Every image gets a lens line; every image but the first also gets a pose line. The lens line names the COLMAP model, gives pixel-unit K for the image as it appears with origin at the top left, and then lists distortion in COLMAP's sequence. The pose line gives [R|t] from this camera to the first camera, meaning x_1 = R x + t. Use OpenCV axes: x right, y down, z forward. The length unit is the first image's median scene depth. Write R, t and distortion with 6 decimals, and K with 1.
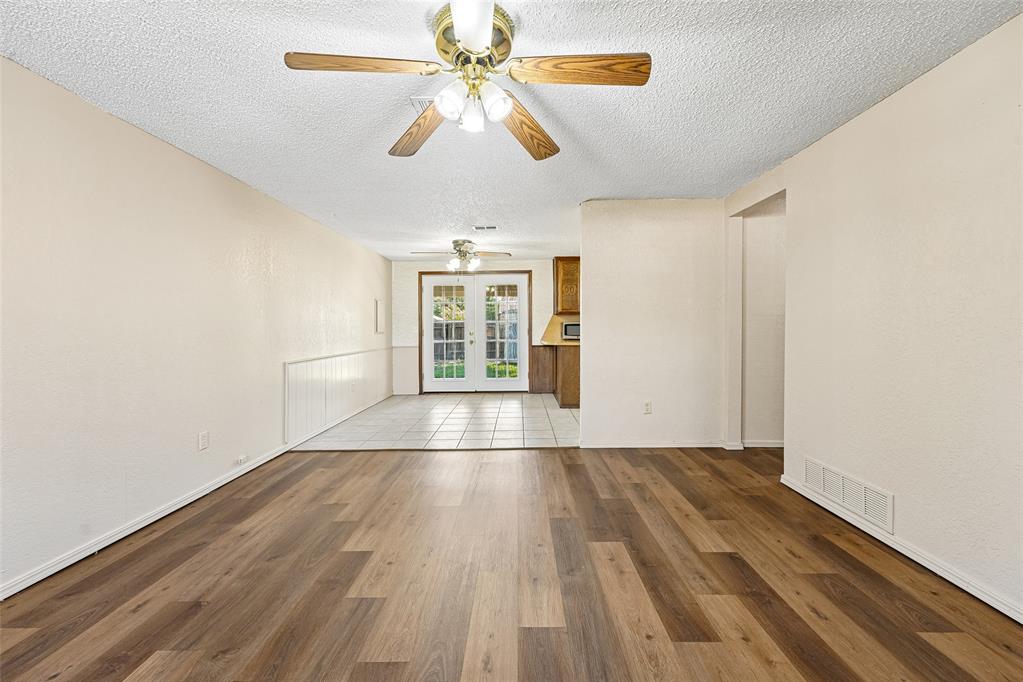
lens RADIAL K [[412.7, 0, 508.9], [0, 412.7, 336.2], [0, 0, 1]] dist [-0.000931, -0.000087]
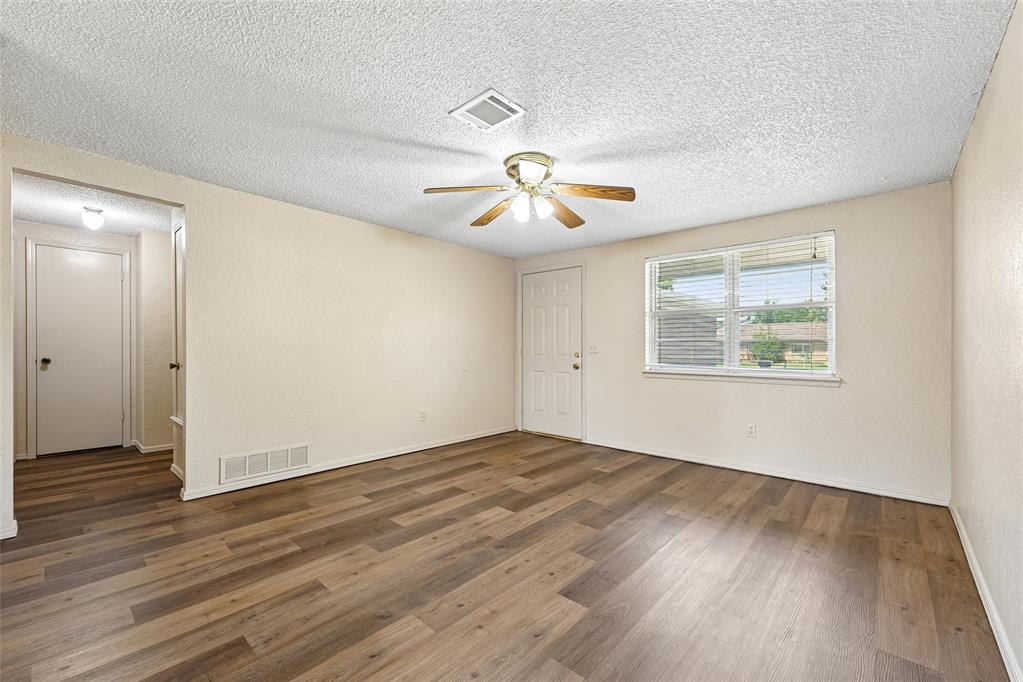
lens RADIAL K [[415.9, 0, 512.4], [0, 415.9, 347.9], [0, 0, 1]] dist [-0.000063, 0.000022]
pose [[-0.754183, 0.000614, 0.656663, -0.835412], [0.011451, 0.999860, 0.012216, -0.027713], [-0.656564, 0.016733, -0.754085, 1.708374]]
